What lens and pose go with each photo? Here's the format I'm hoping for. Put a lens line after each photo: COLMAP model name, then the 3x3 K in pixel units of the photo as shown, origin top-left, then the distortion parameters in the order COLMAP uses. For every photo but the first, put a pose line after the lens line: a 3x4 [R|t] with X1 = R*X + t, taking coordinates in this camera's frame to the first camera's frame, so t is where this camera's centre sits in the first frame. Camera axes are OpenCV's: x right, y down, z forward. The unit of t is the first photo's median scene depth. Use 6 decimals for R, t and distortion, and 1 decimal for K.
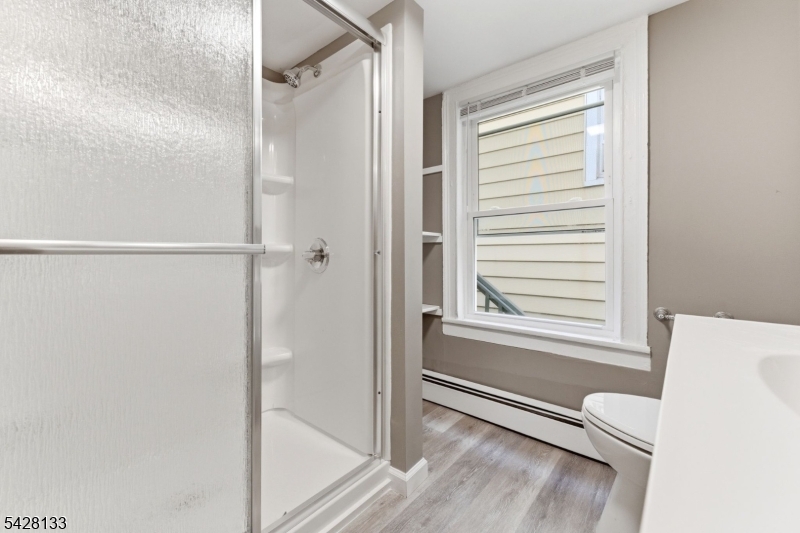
lens RADIAL K [[329.2, 0, 400.2], [0, 329.2, 257.3], [0, 0, 1]] dist [-0.002005, 0.000193]
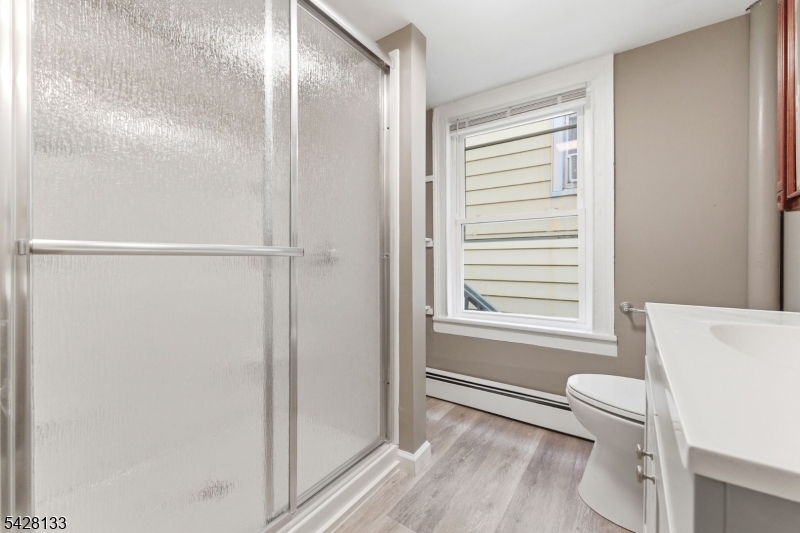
lens RADIAL K [[329.2, 0, 399.5], [0, 329.2, 260.7], [0, 0, 1]] dist [-0.002005, 0.000193]
pose [[0.995281, -0.001831, 0.097017, -0.121005], [0.002268, 0.999988, -0.004399, 0.006978], [-0.097008, 0.004598, 0.995273, -0.091665]]
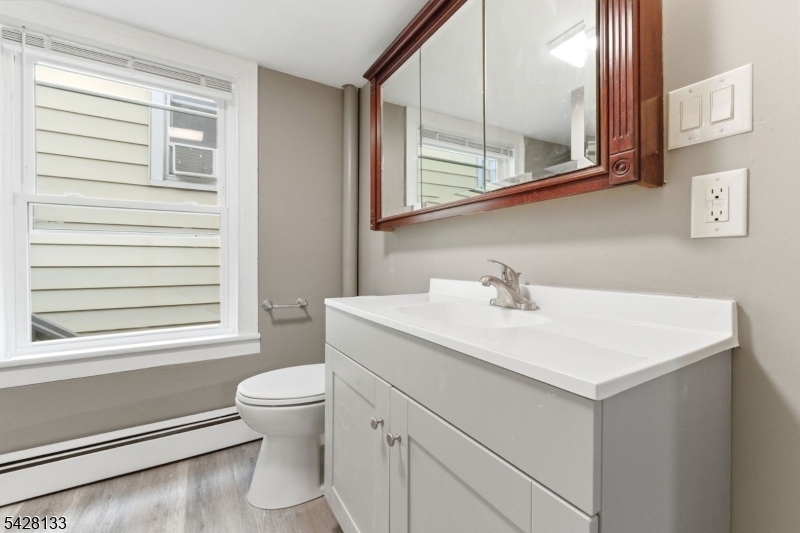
lens RADIAL K [[329.2, 0, 399.6], [0, 329.2, 259.8], [0, 0, 1]] dist [-0.002005, 0.000193]
pose [[0.301984, -0.000185, 0.953313, -0.253337], [0.004984, 0.999987, -0.001385, 0.001519], [-0.953300, 0.005170, 0.301981, 0.116171]]
